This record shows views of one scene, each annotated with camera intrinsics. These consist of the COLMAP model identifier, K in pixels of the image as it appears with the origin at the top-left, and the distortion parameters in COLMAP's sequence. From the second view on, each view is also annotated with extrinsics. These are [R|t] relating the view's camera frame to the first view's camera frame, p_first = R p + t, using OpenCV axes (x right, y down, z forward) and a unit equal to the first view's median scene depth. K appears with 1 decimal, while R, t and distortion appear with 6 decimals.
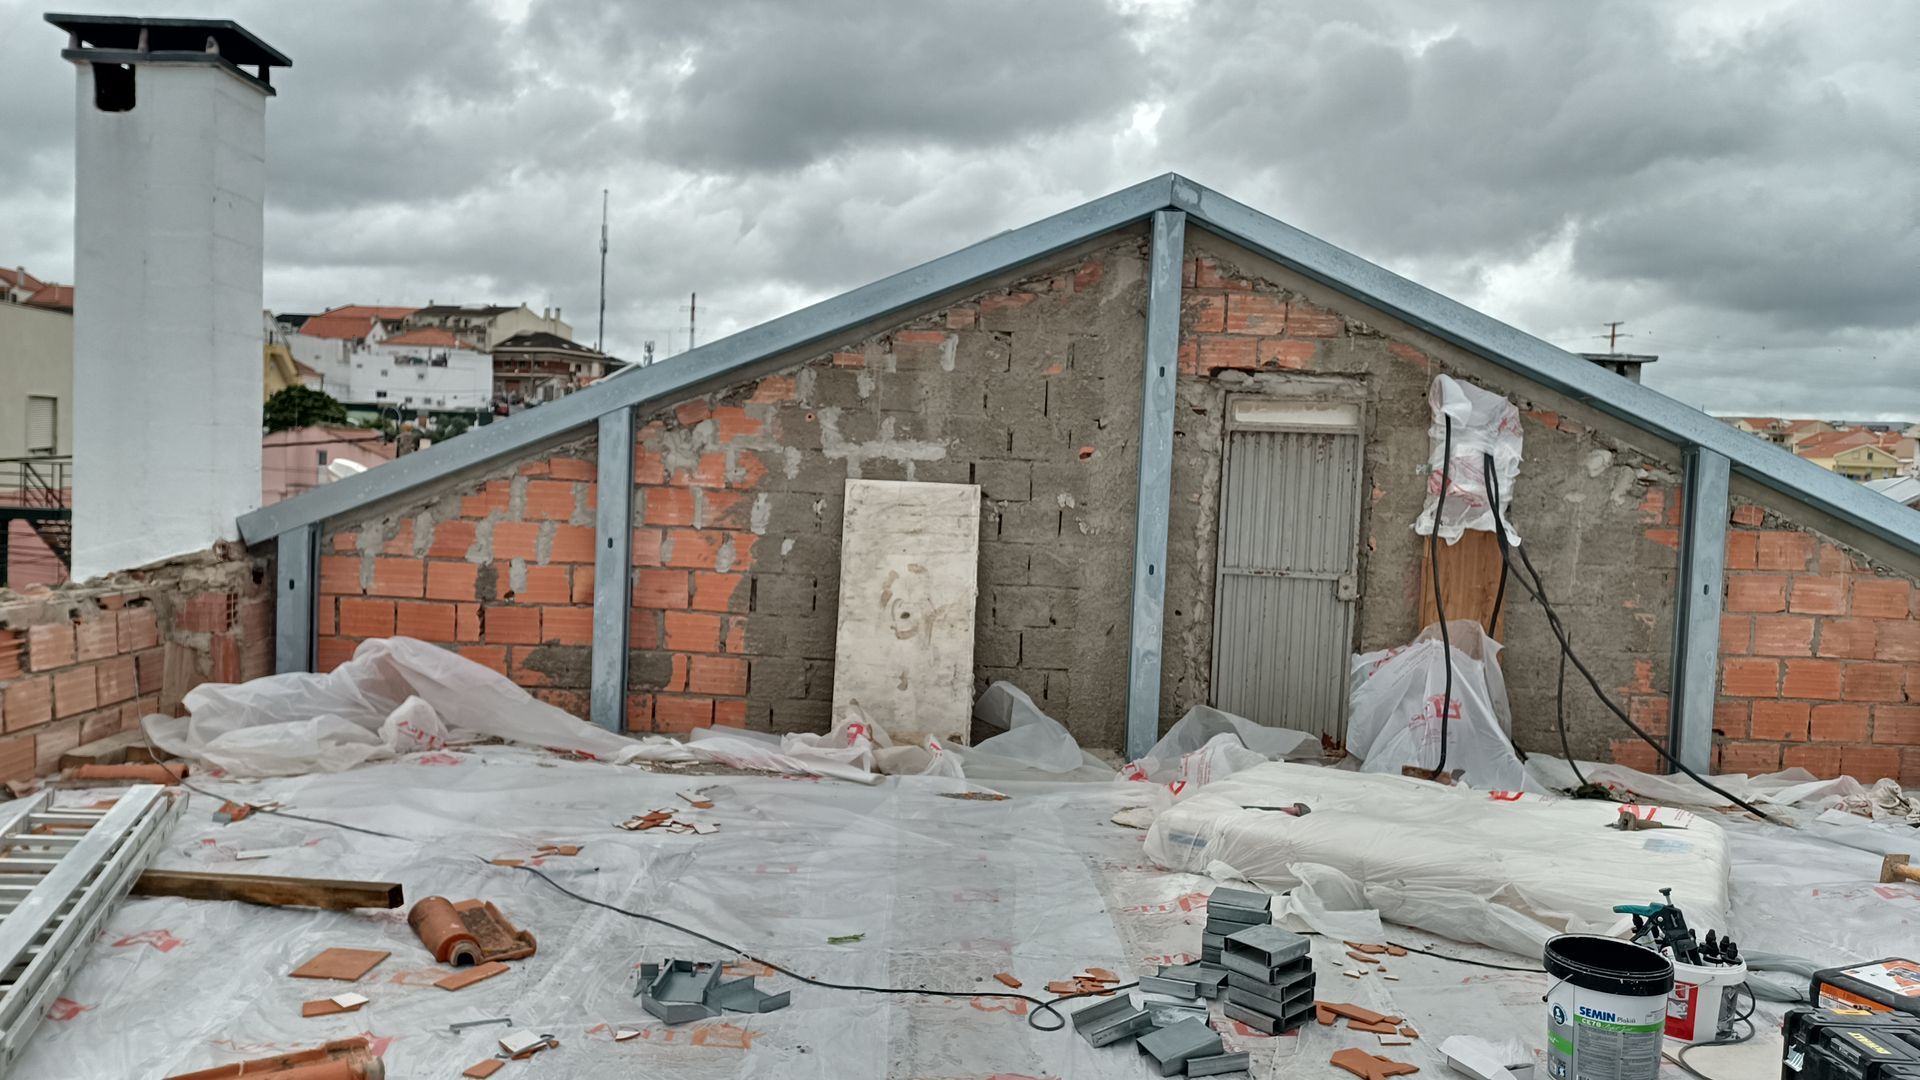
lens RADIAL K [[1651.5, 0, 930.1], [0, 1651.5, 568.7], [0, 0, 1]] dist [0.033459, -0.022055]
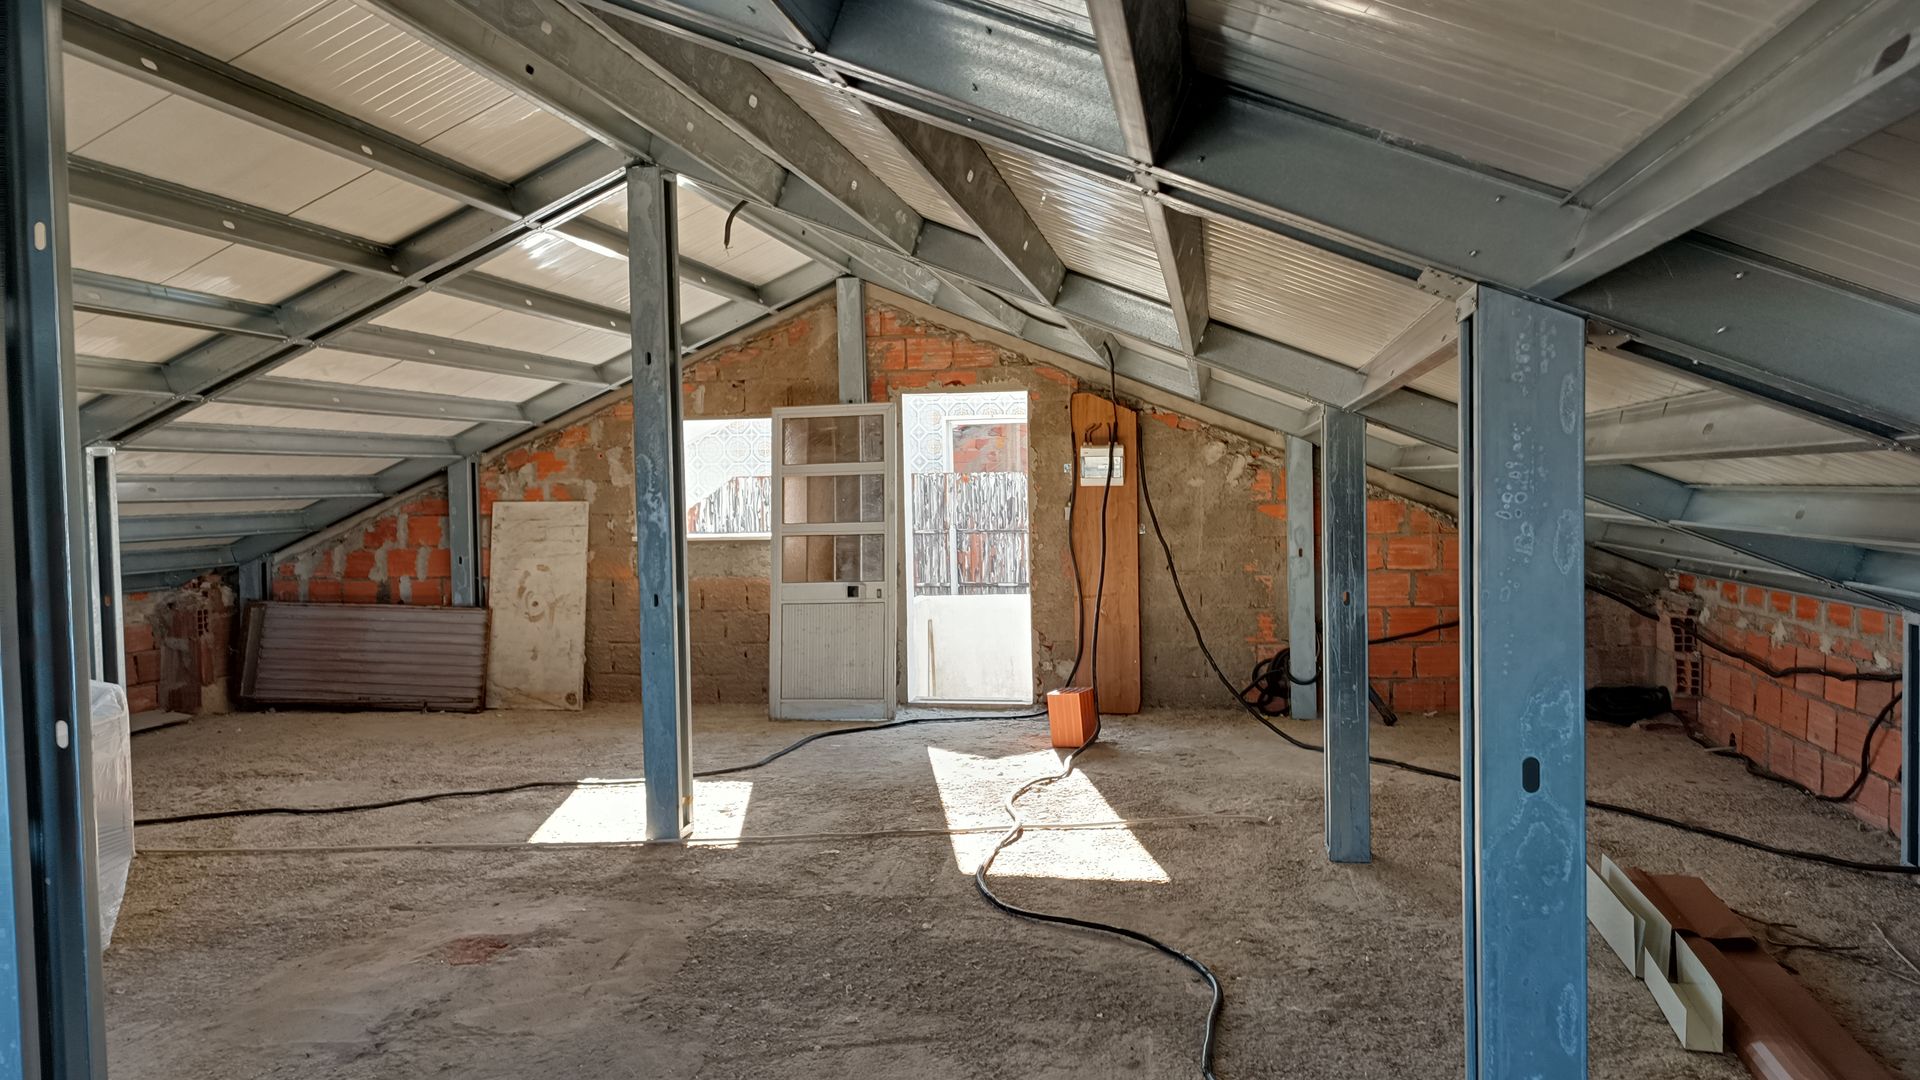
lens RADIAL K [[1378.5, 0, 965.2], [0, 1378.5, 540.7], [0, 0, 1]] dist [0.049048, -0.059212]
pose [[0.981926, -0.053298, -0.181605, 0.404196], [0.048681, 0.998370, -0.029789, 0.021268], [0.182897, 0.020410, 0.982920, -0.021012]]
